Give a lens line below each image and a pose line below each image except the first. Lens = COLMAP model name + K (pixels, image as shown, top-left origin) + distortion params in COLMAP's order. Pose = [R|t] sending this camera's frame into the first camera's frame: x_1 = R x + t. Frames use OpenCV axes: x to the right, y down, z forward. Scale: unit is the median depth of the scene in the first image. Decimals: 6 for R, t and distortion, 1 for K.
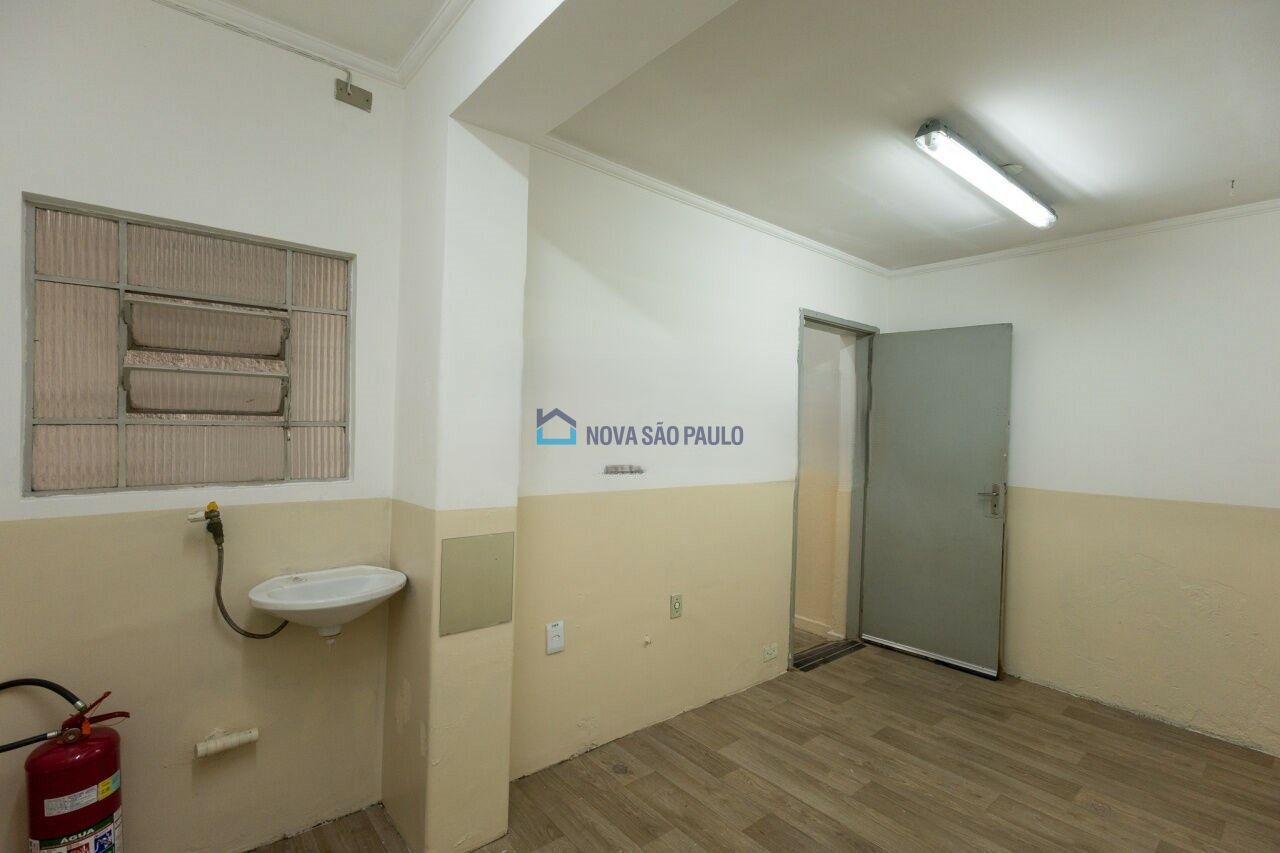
lens RADIAL K [[589.7, 0, 640.0], [0, 589.7, 426.5], [0, 0, 1]] dist [0.008981, 0.000280]
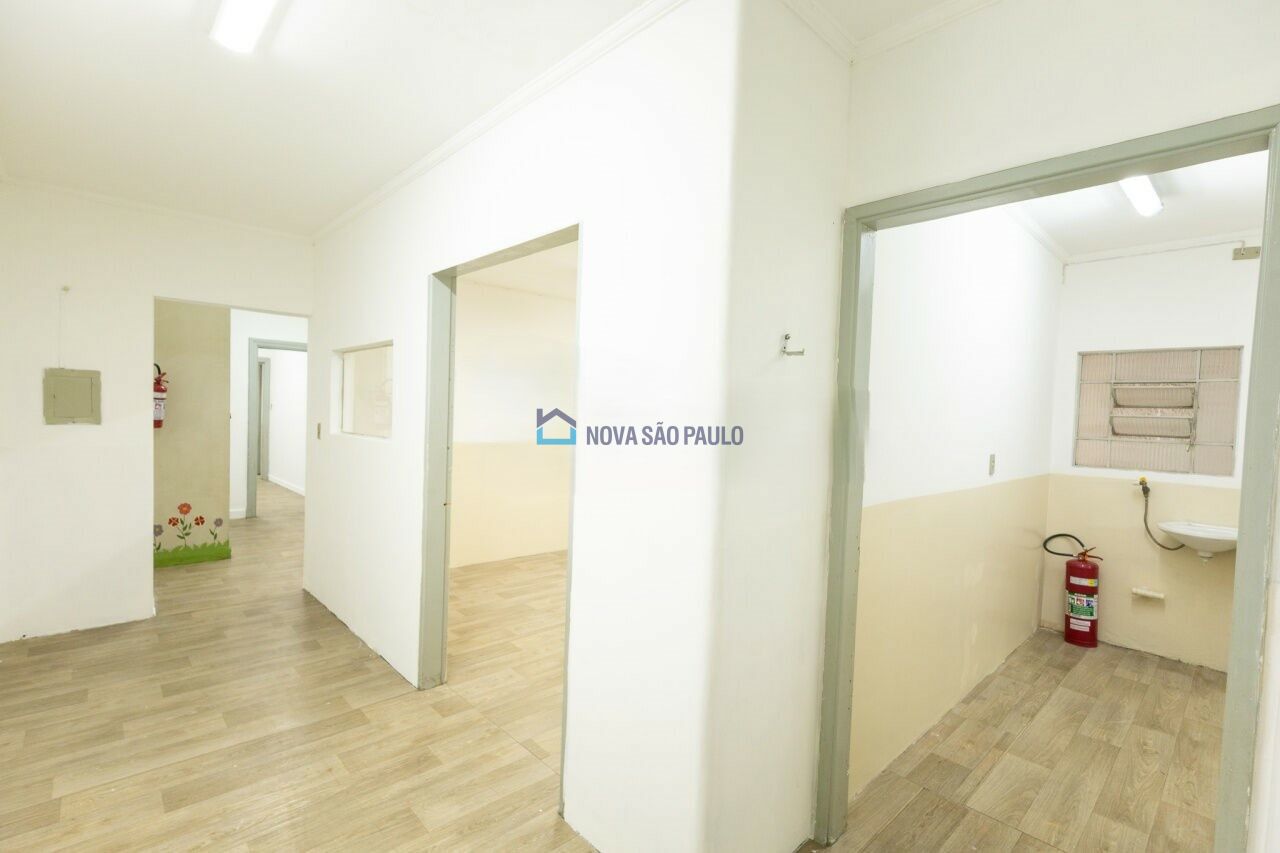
lens RADIAL K [[589.7, 0, 640.0], [0, 589.7, 426.5], [0, 0, 1]] dist [0.008981, 0.000280]
pose [[0.046845, 0.002556, -0.998899, 1.331855], [-0.051798, 0.998658, 0.000127, 0.037377], [0.997558, 0.051735, 0.046914, -0.927079]]
